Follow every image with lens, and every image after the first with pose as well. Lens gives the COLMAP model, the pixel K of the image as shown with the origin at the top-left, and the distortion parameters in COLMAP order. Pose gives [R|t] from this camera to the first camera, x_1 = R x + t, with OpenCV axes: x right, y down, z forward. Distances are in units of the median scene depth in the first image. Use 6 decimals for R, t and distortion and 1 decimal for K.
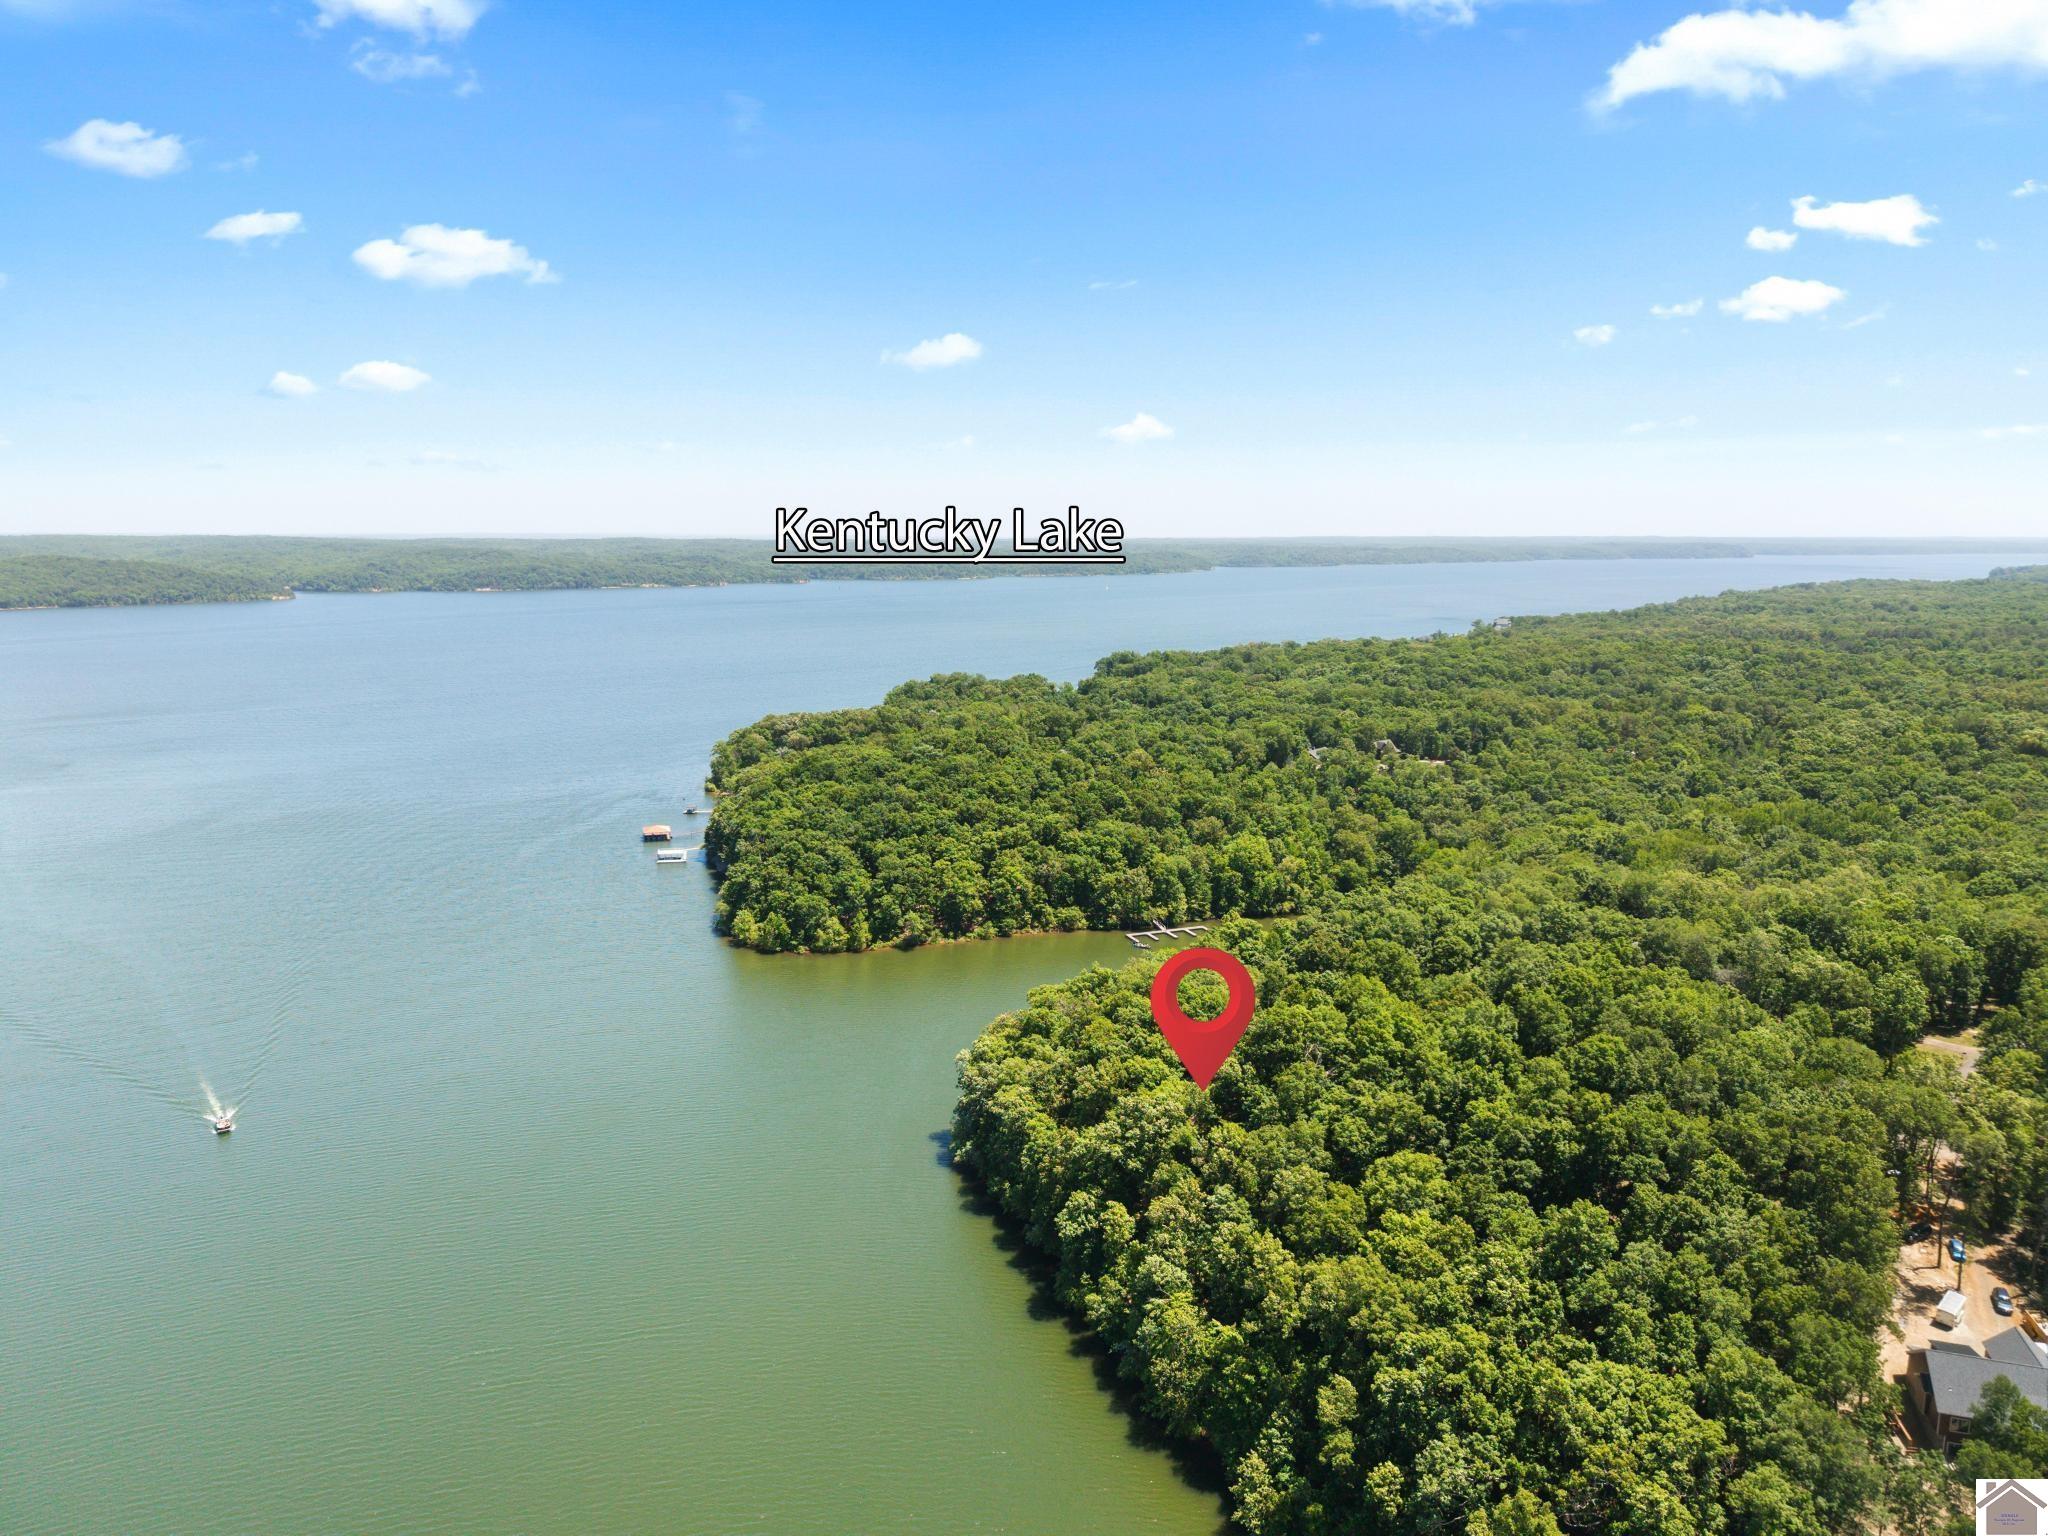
lens RADIAL K [[1442.4, 0, 1024.0], [0, 1442.4, 768.0], [0, 0, 1]] dist [0.152940, -0.331059]
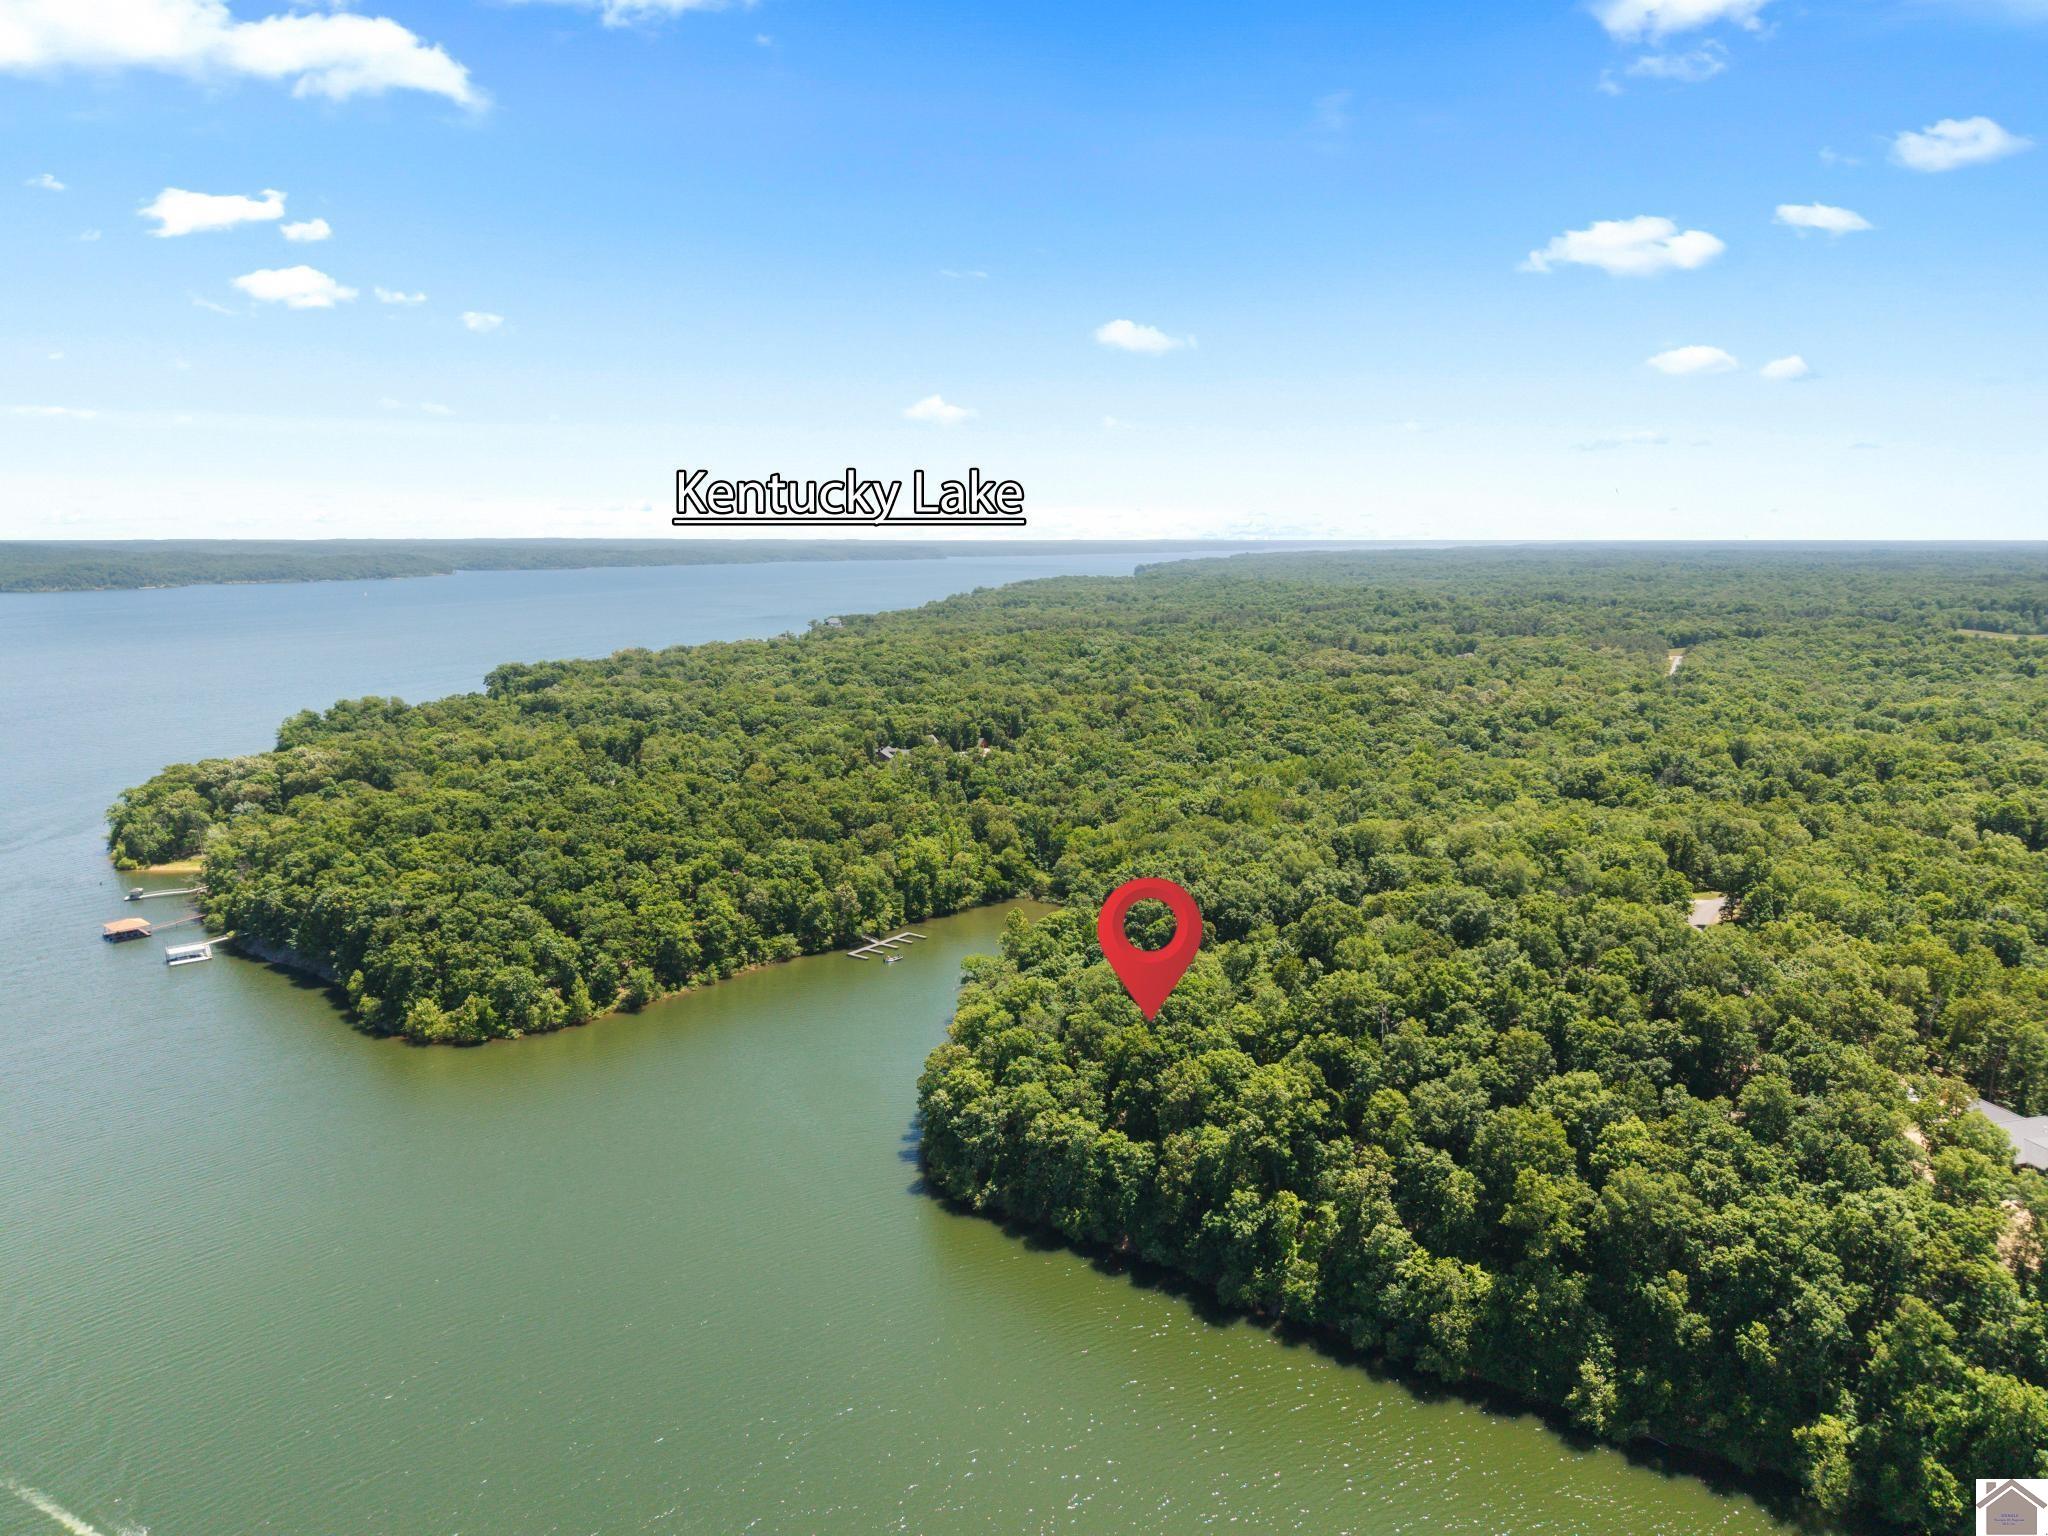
lens RADIAL K [[1442.4, 0, 1024.0], [0, 1442.4, 768.0], [0, 0, 1]] dist [0.152940, -0.331059]
pose [[0.839665, -0.090178, 0.535566, -0.330770], [0.090894, 0.995544, 0.025125, -0.020513], [-0.535445, 0.027583, 0.844119, 0.123645]]
